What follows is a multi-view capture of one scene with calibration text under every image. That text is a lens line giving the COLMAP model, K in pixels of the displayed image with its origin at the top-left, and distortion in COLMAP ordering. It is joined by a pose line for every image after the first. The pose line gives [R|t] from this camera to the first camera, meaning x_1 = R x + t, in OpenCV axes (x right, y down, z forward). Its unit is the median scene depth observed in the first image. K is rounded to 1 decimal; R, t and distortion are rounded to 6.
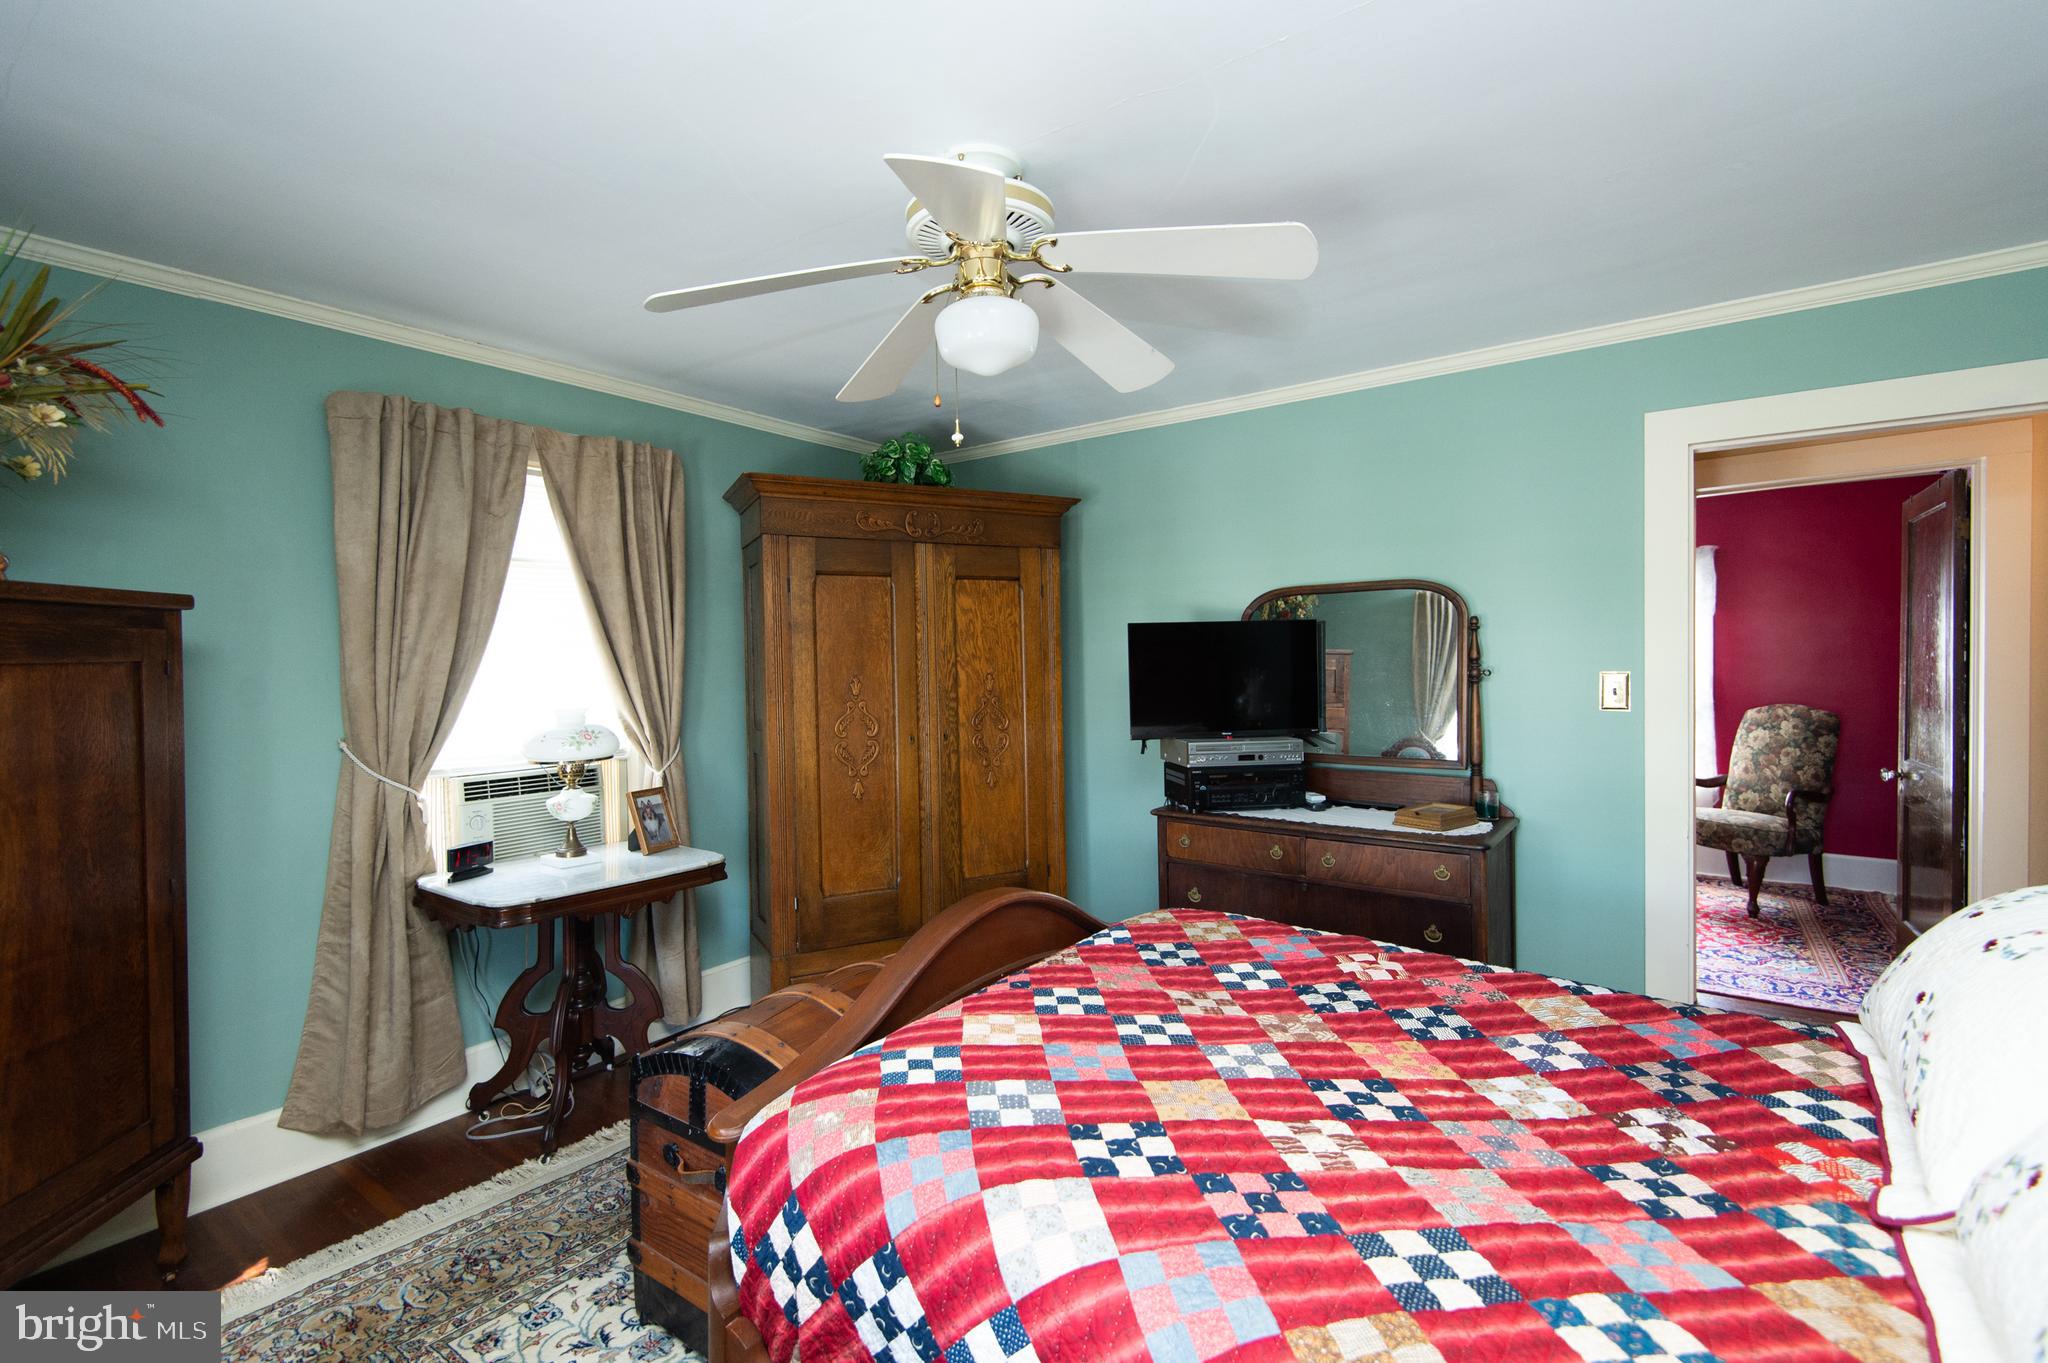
lens RADIAL K [[927.5, 0, 1030.0], [0, 927.5, 674.7], [0, 0, 1]] dist [0.048508, -0.023262]
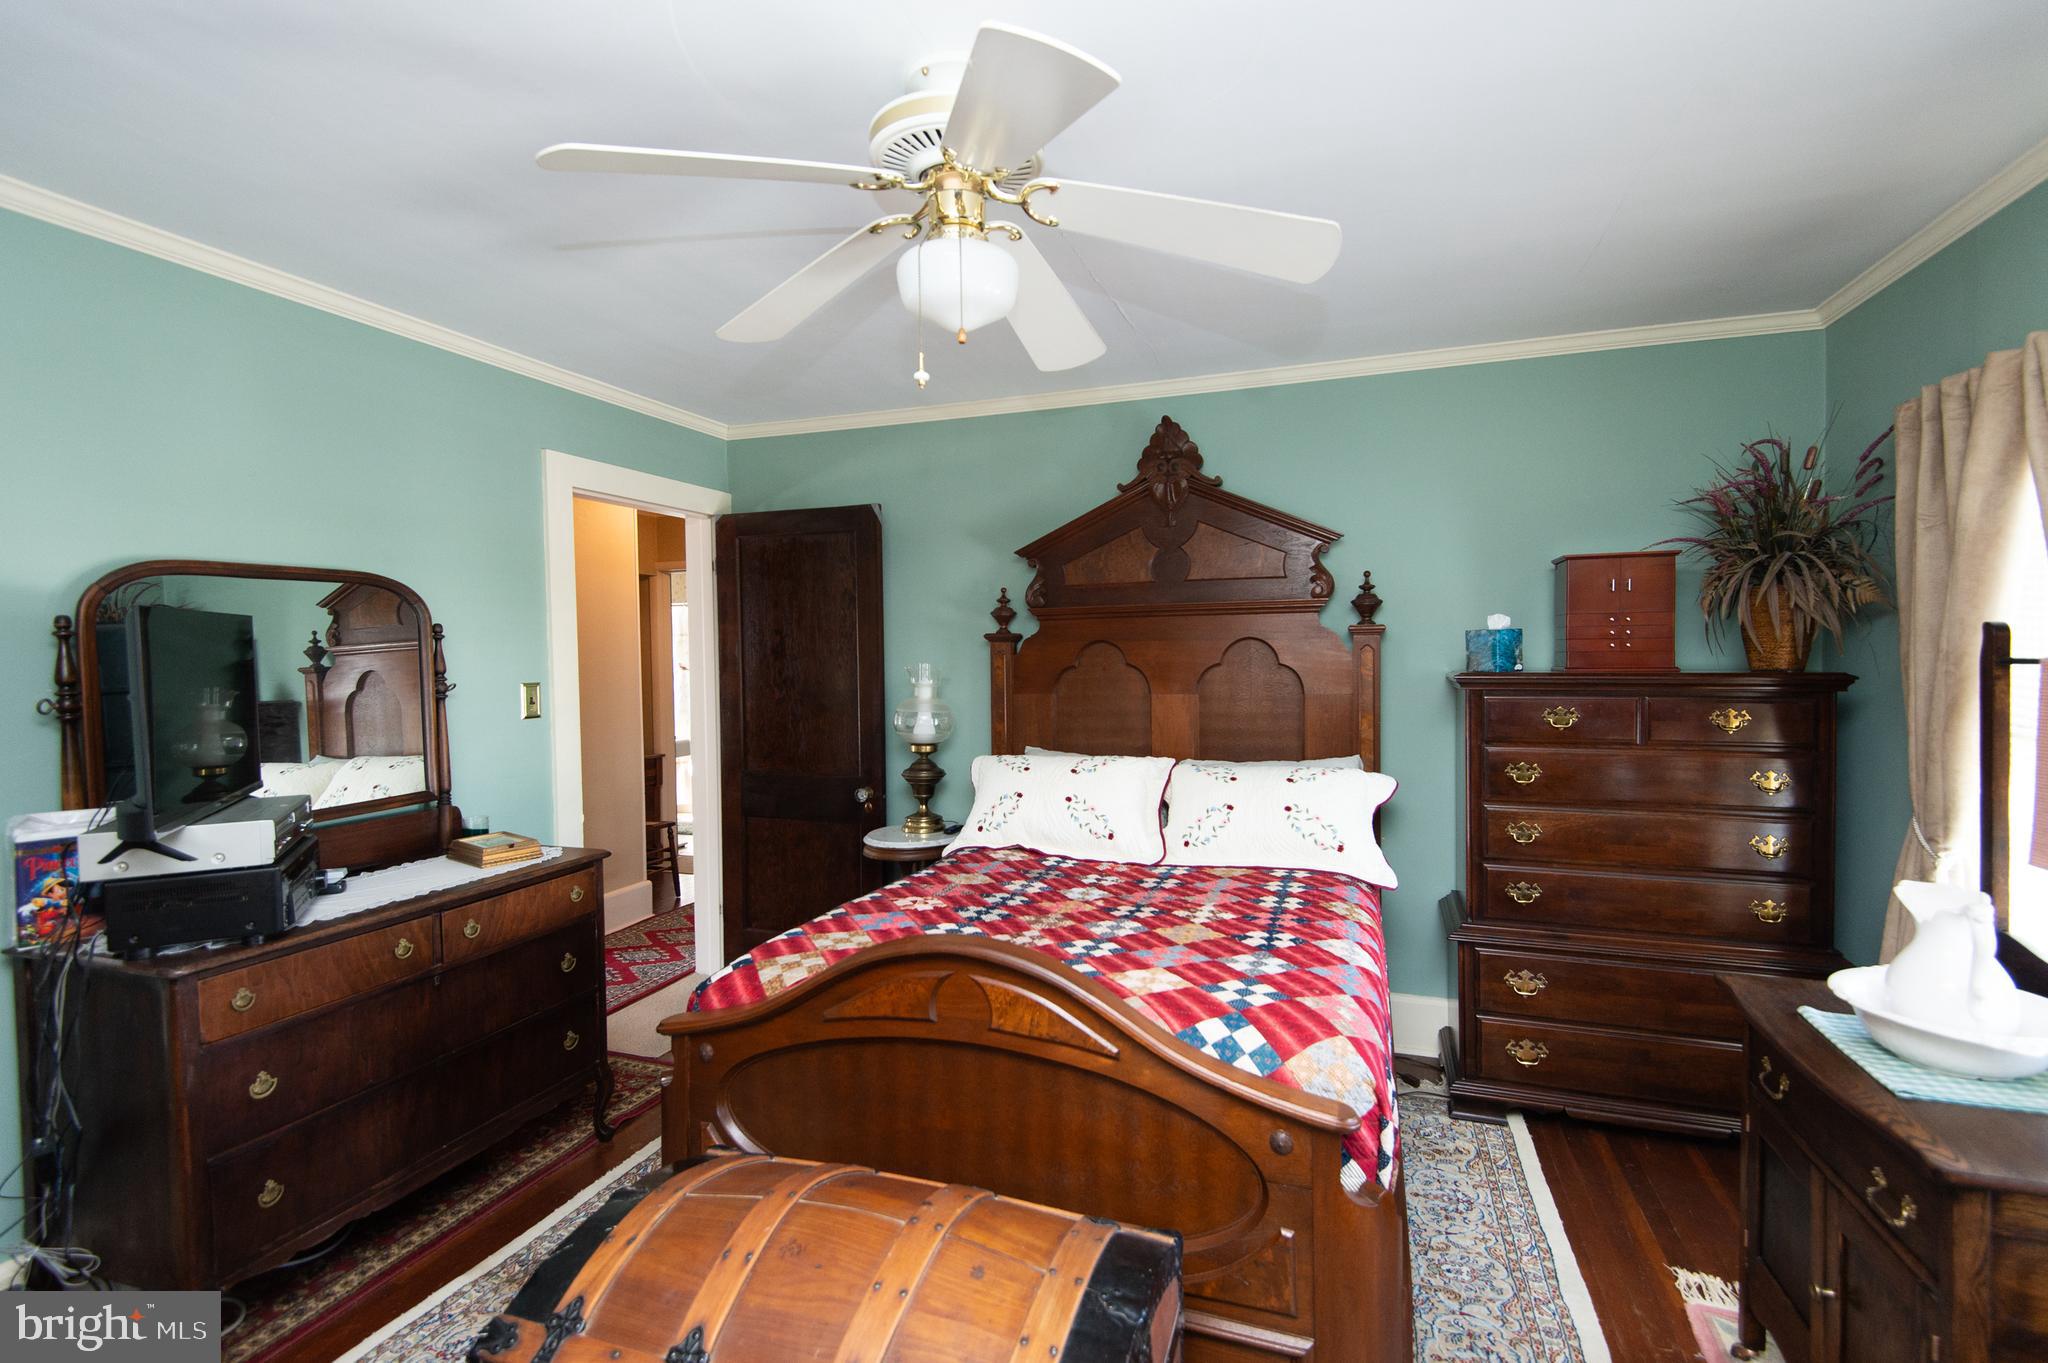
lens RADIAL K [[927.5, 0, 1030.0], [0, 927.5, 674.7], [0, 0, 1]] dist [0.048508, -0.023262]
pose [[-0.298070, -0.004030, 0.954536, -0.850333], [0.035211, 0.999264, 0.015214, -0.014823], [-0.953895, 0.038145, -0.297708, 1.155433]]
